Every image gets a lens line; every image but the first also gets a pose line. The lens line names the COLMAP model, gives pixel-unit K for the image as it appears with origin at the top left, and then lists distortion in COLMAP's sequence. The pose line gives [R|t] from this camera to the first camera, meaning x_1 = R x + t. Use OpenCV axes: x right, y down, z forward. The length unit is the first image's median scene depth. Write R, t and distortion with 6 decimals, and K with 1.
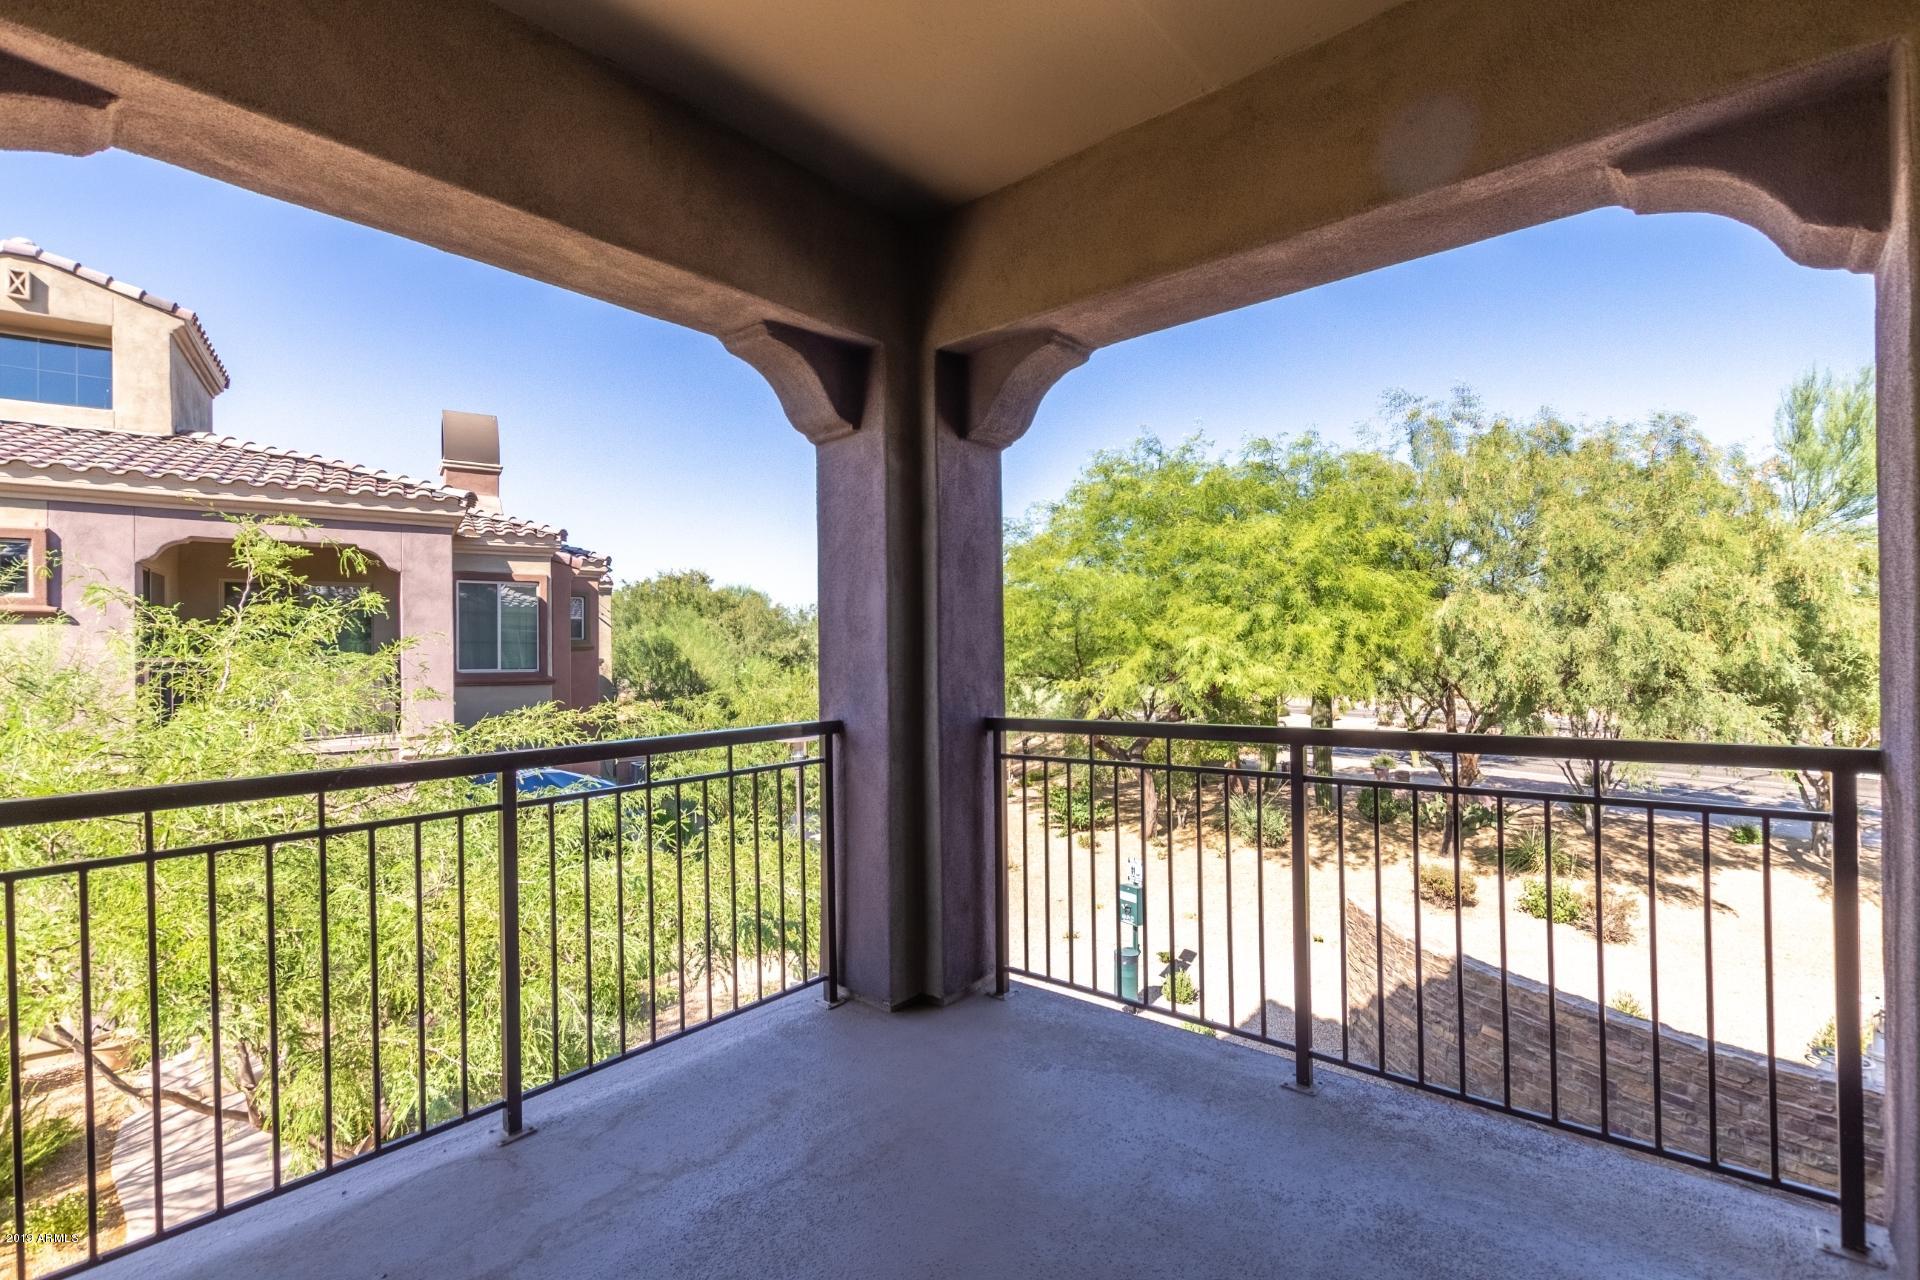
lens RADIAL K [[875.8, 0, 964.2], [0, 875.8, 649.4], [0, 0, 1]] dist [0.009412, -0.004400]
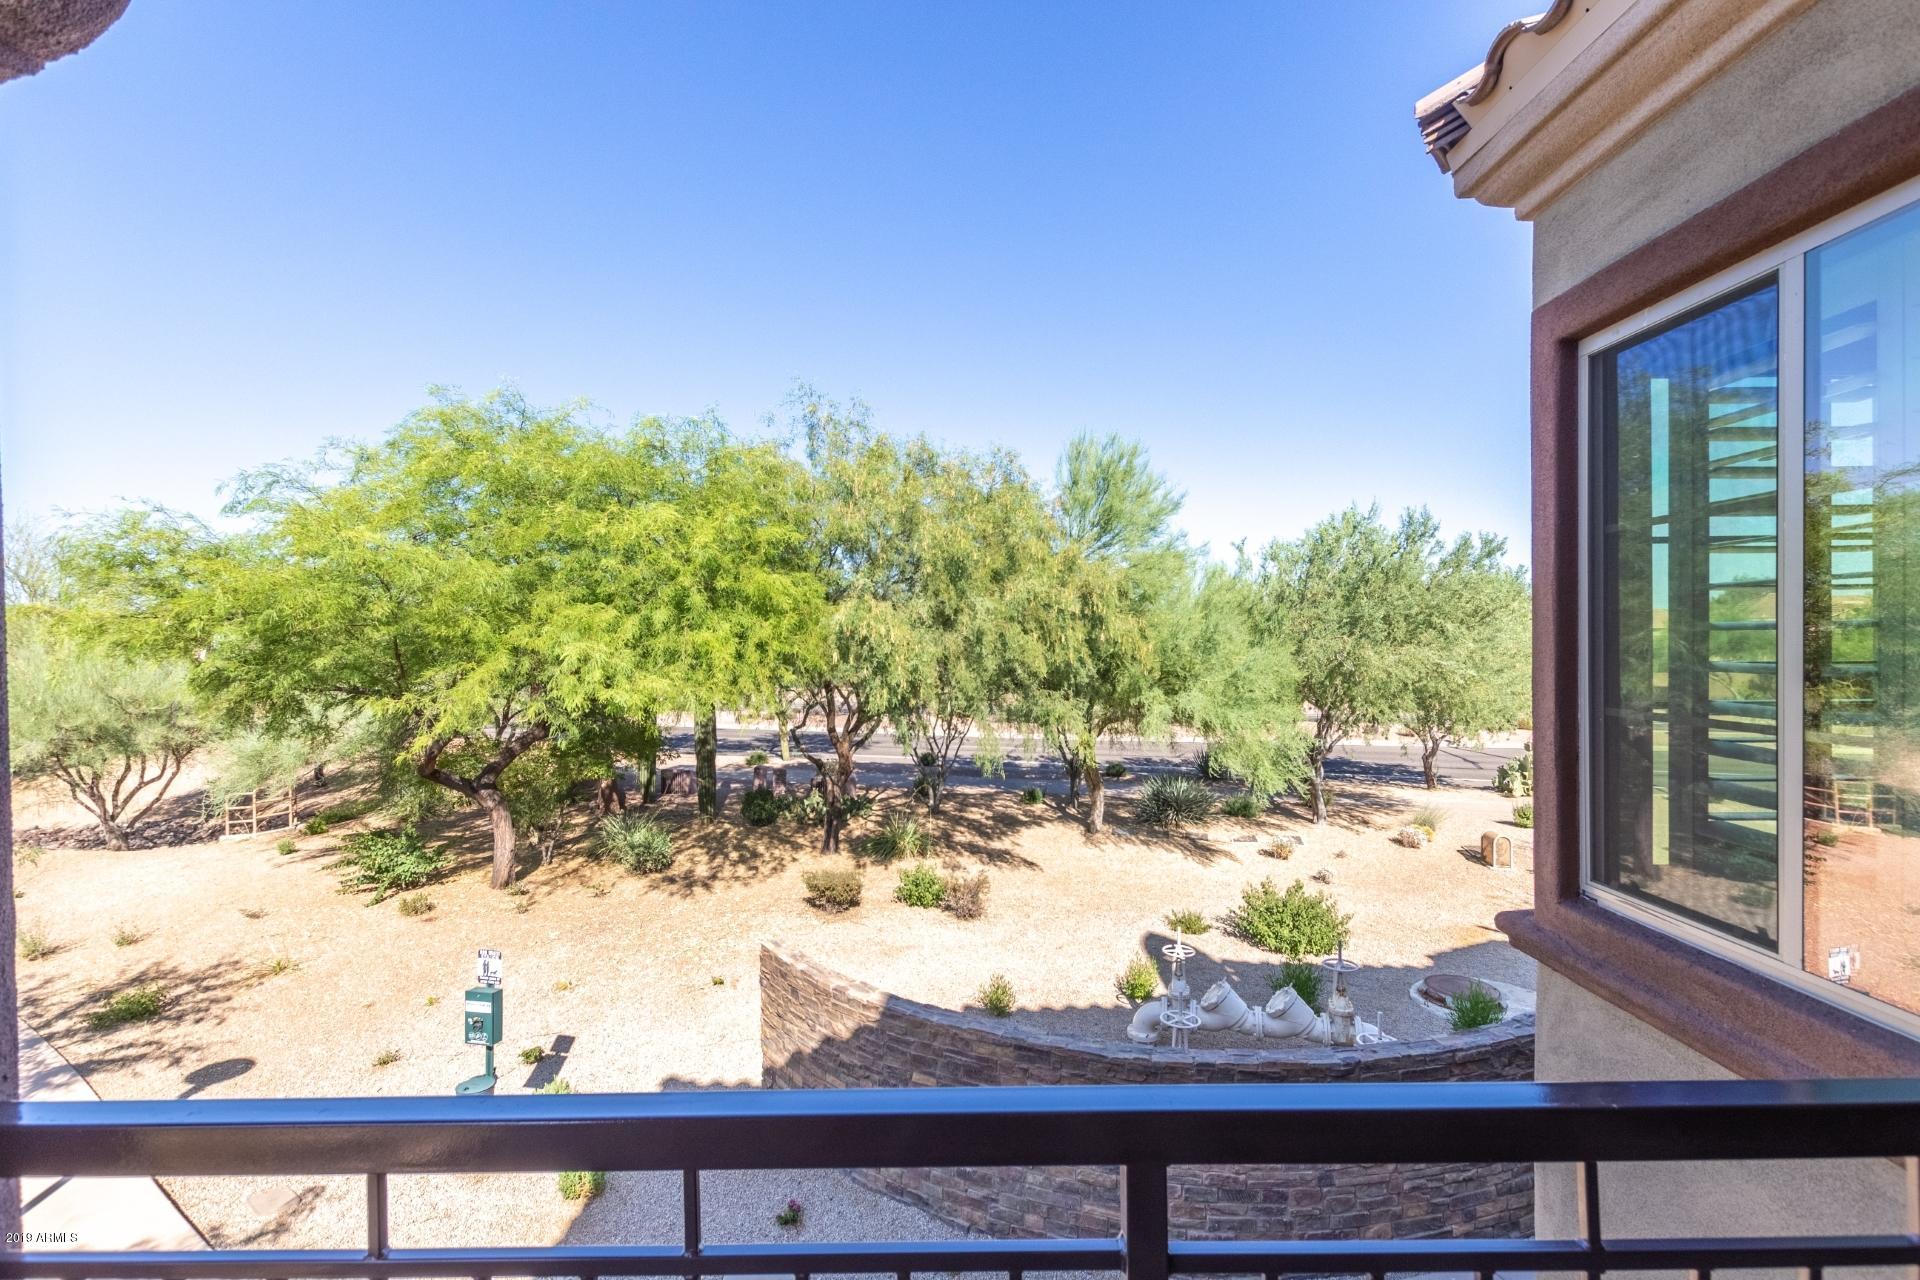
lens RADIAL K [[875.8, 0, 969.2], [0, 875.8, 645.2], [0, 0, 1]] dist [0.009412, -0.004400]
pose [[0.765365, -0.005804, 0.643570, 0.025184], [0.004085, 0.999983, 0.004160, -0.014489], [-0.643583, -0.000554, 0.765376, 0.147522]]
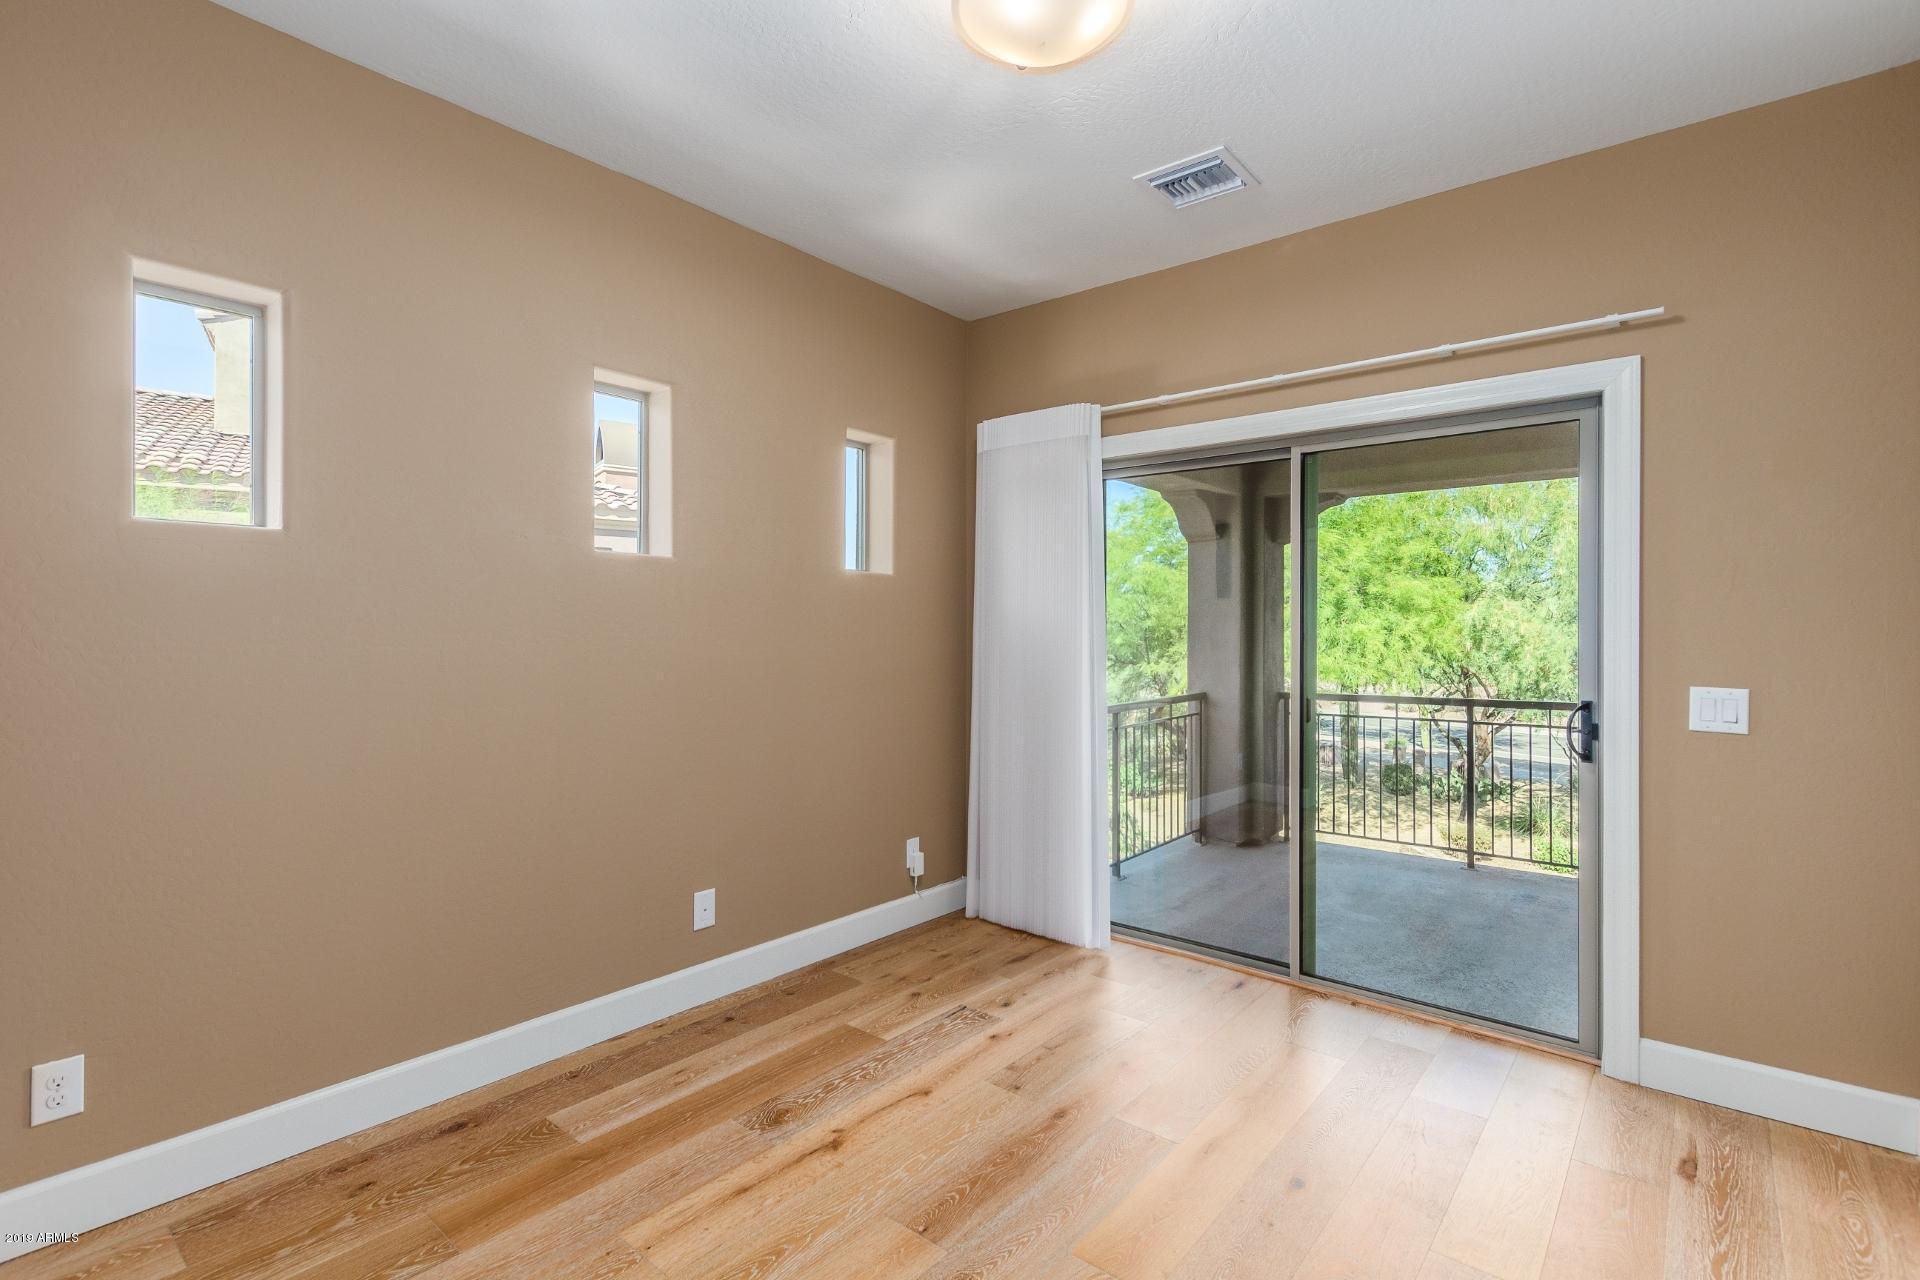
lens RADIAL K [[875.8, 0, 962.7], [0, 875.8, 641.2], [0, 0, 1]] dist [0.009412, -0.004400]
pose [[0.999957, 0.008523, 0.003738, -0.152971], [-0.008556, 0.999923, 0.009005, -0.009430], [-0.003661, -0.009037, 0.999952, -0.197762]]
